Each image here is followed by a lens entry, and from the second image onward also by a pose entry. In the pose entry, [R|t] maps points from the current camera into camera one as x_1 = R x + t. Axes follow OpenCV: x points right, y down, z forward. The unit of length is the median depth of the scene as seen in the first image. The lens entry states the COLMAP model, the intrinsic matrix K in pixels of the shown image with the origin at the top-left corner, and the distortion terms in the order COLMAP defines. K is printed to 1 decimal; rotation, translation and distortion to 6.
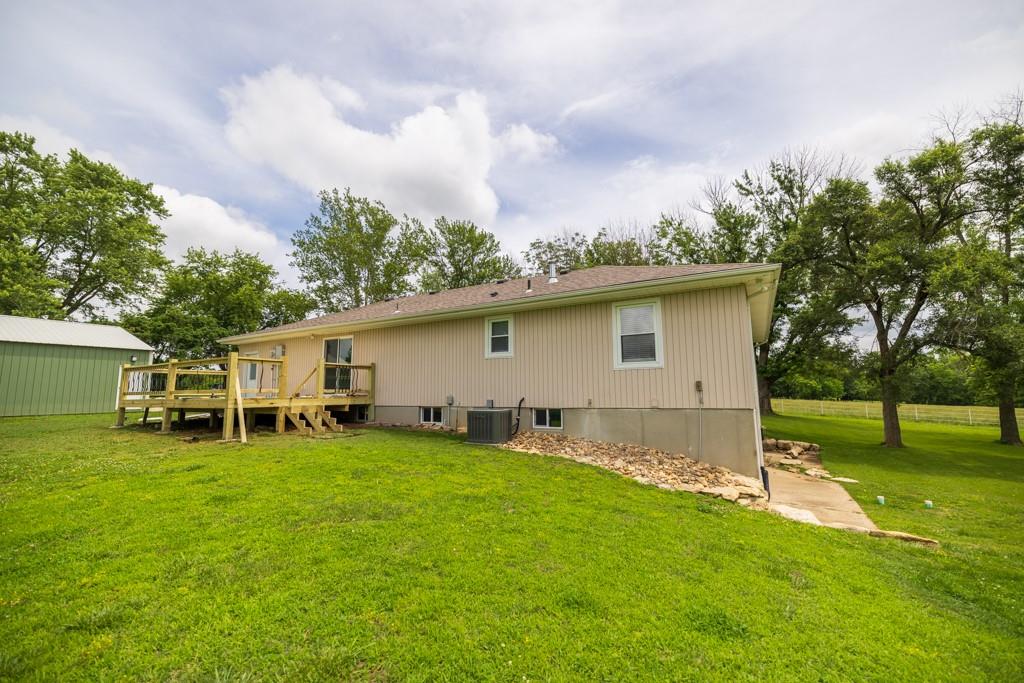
lens RADIAL K [[428.8, 0, 510.9], [0, 428.8, 339.3], [0, 0, 1]] dist [0.005219, 0.000439]
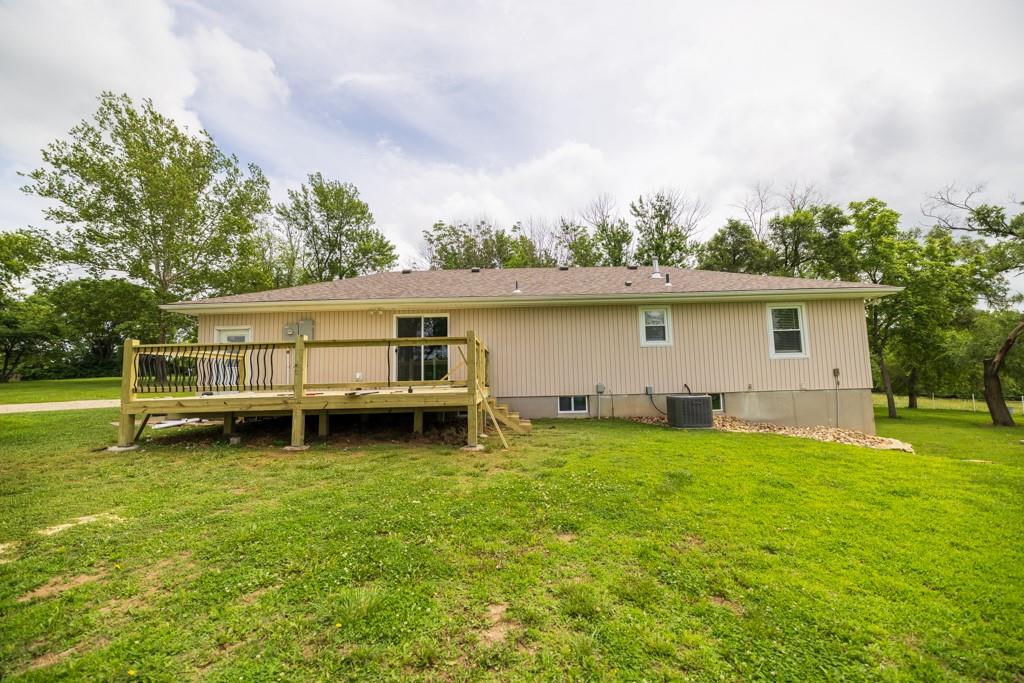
lens RADIAL K [[428.8, 0, 515.5], [0, 428.8, 336.4], [0, 0, 1]] dist [0.005219, 0.000439]
pose [[0.865392, 0.038276, 0.499631, -0.773396], [-0.048437, 0.998799, 0.007380, 0.025849], [-0.498748, -0.030587, 0.866207, 0.246694]]
